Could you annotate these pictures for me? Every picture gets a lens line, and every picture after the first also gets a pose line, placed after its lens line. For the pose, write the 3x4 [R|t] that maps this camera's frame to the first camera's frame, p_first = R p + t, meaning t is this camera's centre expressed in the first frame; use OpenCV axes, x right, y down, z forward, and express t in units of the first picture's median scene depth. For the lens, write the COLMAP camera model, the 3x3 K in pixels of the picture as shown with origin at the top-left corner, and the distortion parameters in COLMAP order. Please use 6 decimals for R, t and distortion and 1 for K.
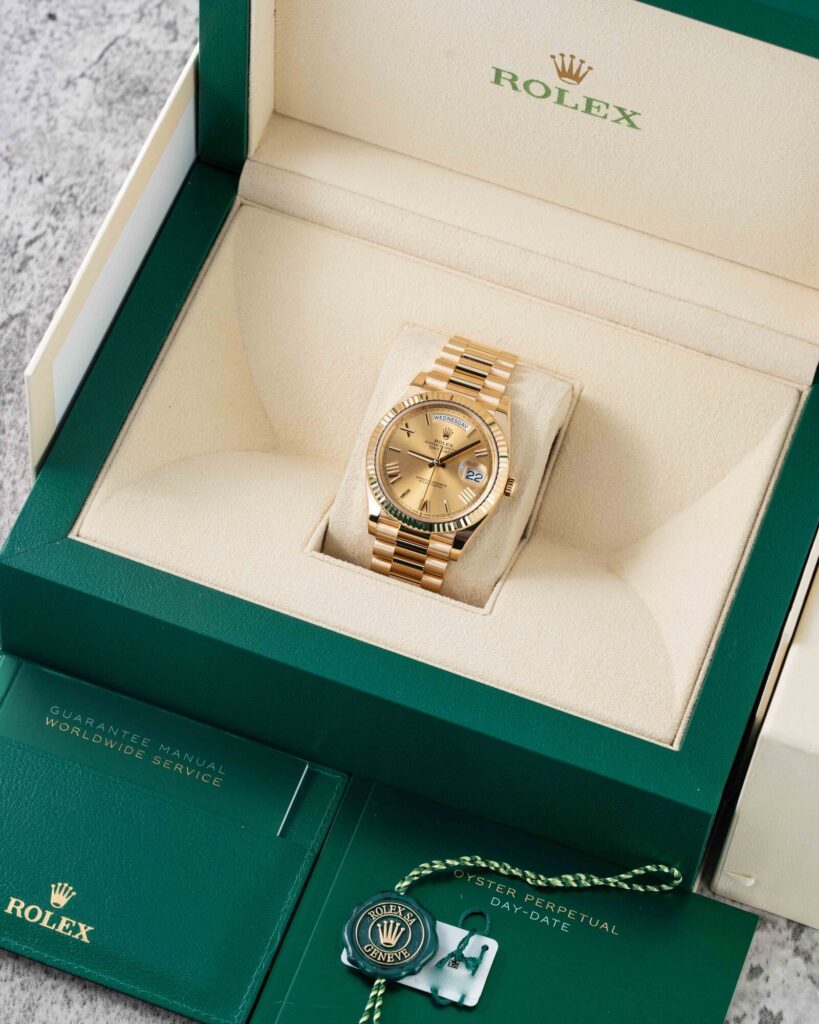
lens RADIAL K [[3153.3, 0, 409.5], [0, 3153.3, 512.0], [0, 0, 1]] dist [0.025461, 0.468096]
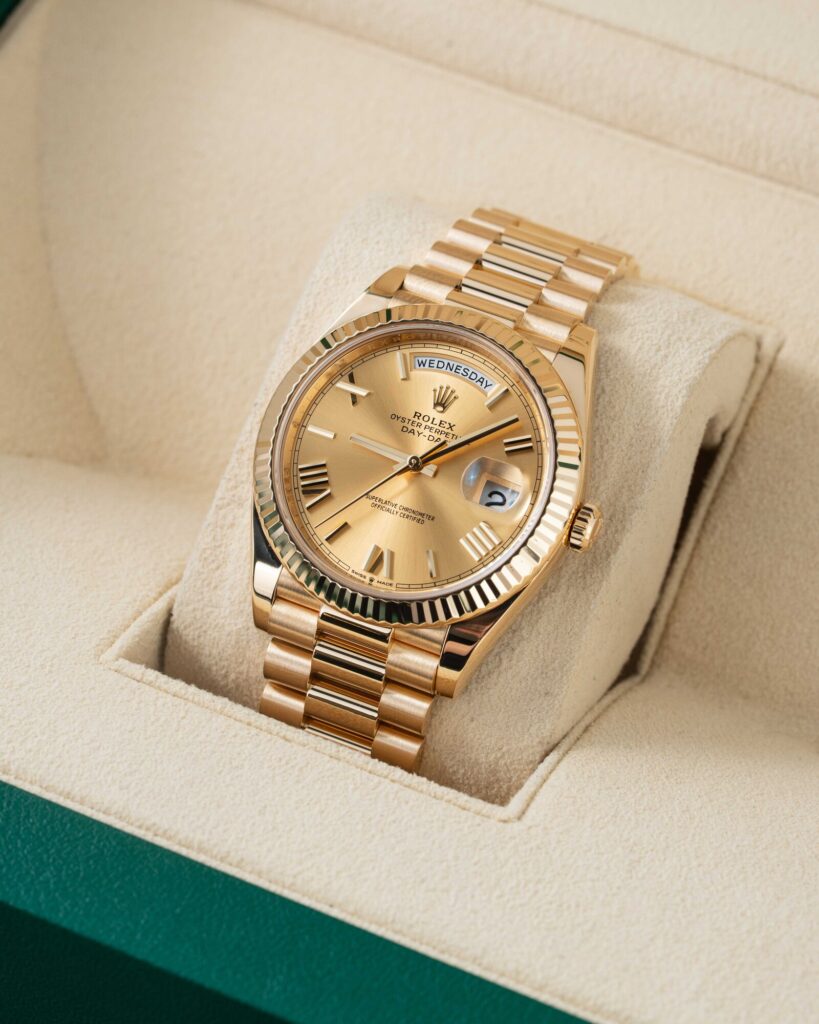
lens RADIAL K [[4039.6, 0, 409.5], [0, 4039.6, 512.0], [0, 0, 1]] dist [0.020192, 2.062673]
pose [[0.994247, 0.037551, -0.100309, 0.062797], [-0.048584, 0.992753, -0.109917, 0.050802], [0.095455, 0.114158, 0.988866, 0.451076]]
